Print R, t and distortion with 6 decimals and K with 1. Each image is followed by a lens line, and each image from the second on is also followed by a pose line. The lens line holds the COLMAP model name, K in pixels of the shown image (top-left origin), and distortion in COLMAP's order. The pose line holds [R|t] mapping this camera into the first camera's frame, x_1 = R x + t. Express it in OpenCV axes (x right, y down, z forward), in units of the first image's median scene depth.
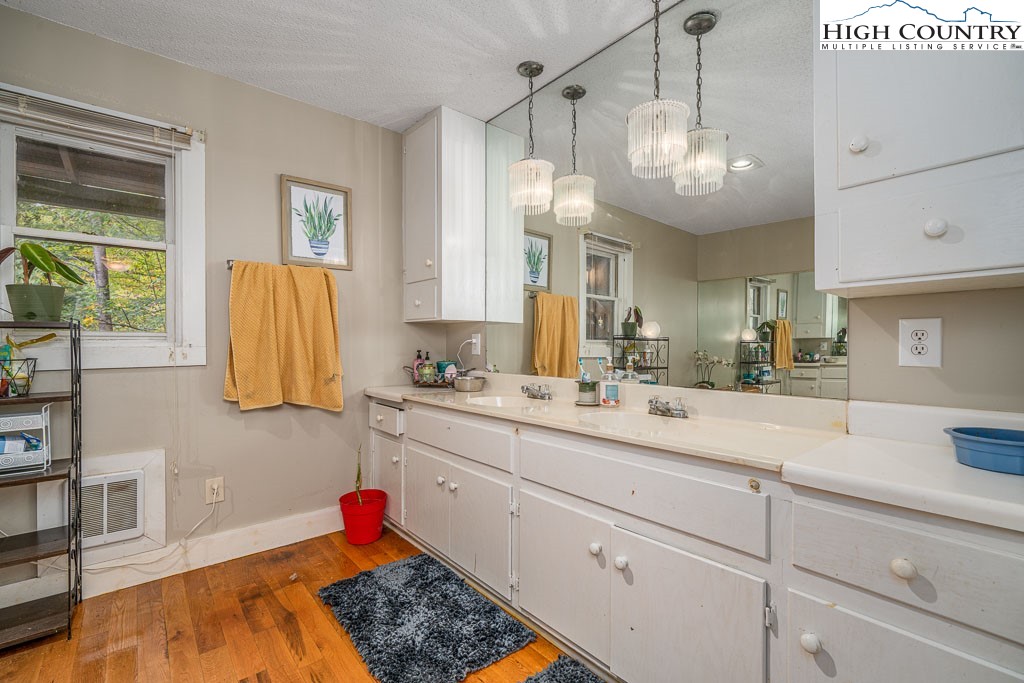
lens RADIAL K [[452.6, 0, 511.7], [0, 452.6, 345.9], [0, 0, 1]] dist [-0.003304, 0.001259]
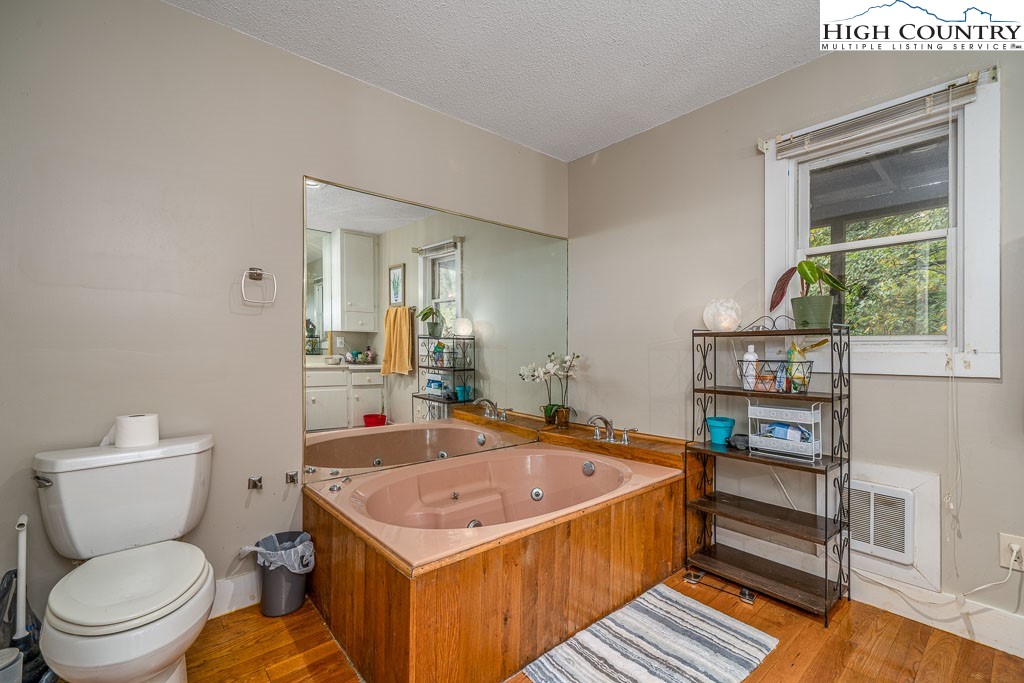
lens RADIAL K [[452.6, 0, 515.8], [0, 452.6, 345.8], [0, 0, 1]] dist [-0.003304, 0.001259]
pose [[0.007184, -0.002226, -0.999972, 0.069294], [-0.007785, 0.999967, -0.002282, -0.002470], [0.999944, 0.007802, 0.007167, 0.234659]]
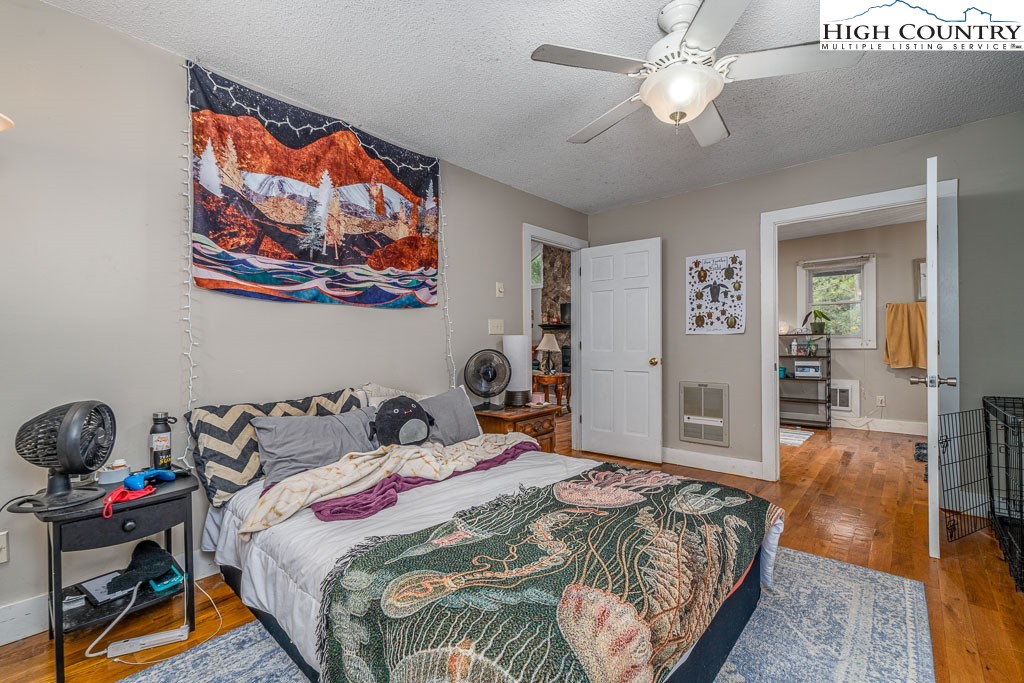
lens RADIAL K [[452.6, 0, 507.2], [0, 452.6, 339.1], [0, 0, 1]] dist [-0.003304, 0.001259]
pose [[0.138696, -0.005200, -0.990321, 1.718725], [-0.002895, 0.999980, -0.005656, 0.012745], [0.990331, 0.003651, 0.138678, -1.538087]]
